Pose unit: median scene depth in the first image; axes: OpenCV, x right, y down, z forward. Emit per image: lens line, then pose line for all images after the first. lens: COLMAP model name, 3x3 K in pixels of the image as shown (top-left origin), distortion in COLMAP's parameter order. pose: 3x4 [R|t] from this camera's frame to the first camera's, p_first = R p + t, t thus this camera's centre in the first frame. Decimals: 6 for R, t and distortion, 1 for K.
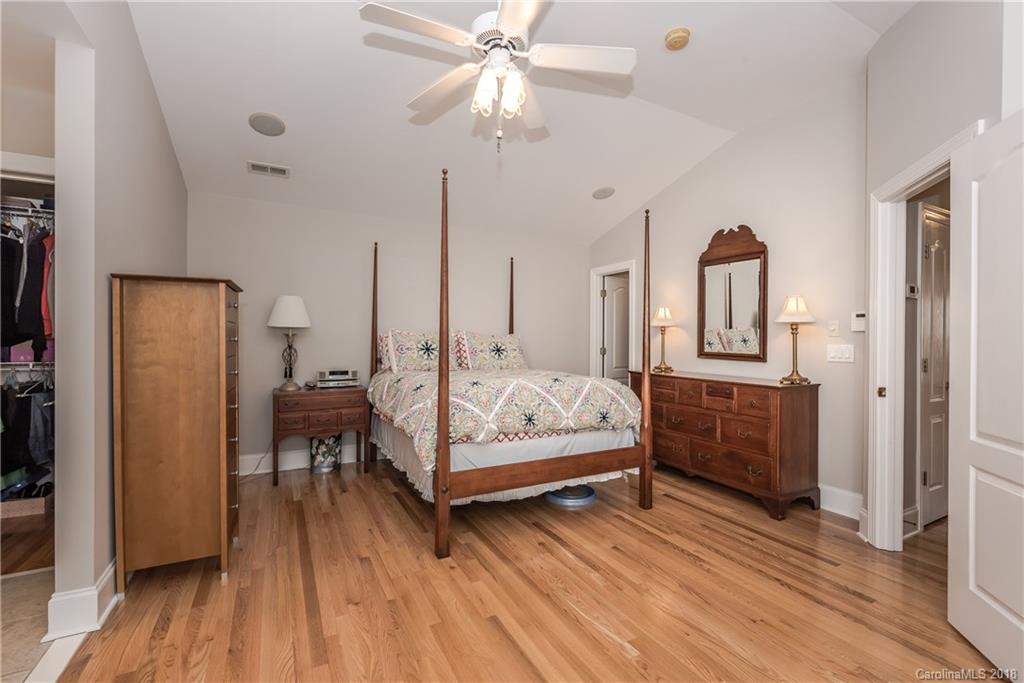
lens RADIAL K [[447.5, 0, 508.5], [0, 447.5, 341.2], [0, 0, 1]] dist [0.003649, -0.001604]
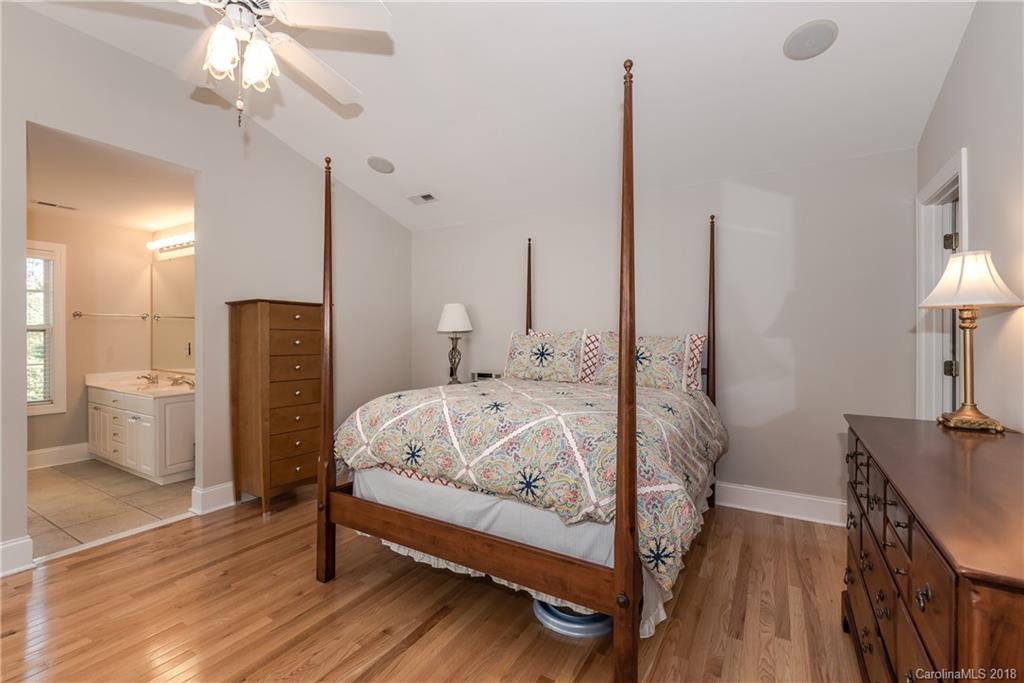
lens RADIAL K [[447.5, 0, 507.4], [0, 447.5, 338.2], [0, 0, 1]] dist [0.003649, -0.001604]
pose [[0.534932, -0.001730, -0.844893, 0.701153], [-0.008670, 0.999934, -0.007537, -0.007225], [0.844851, 0.011357, 0.534882, 0.703919]]
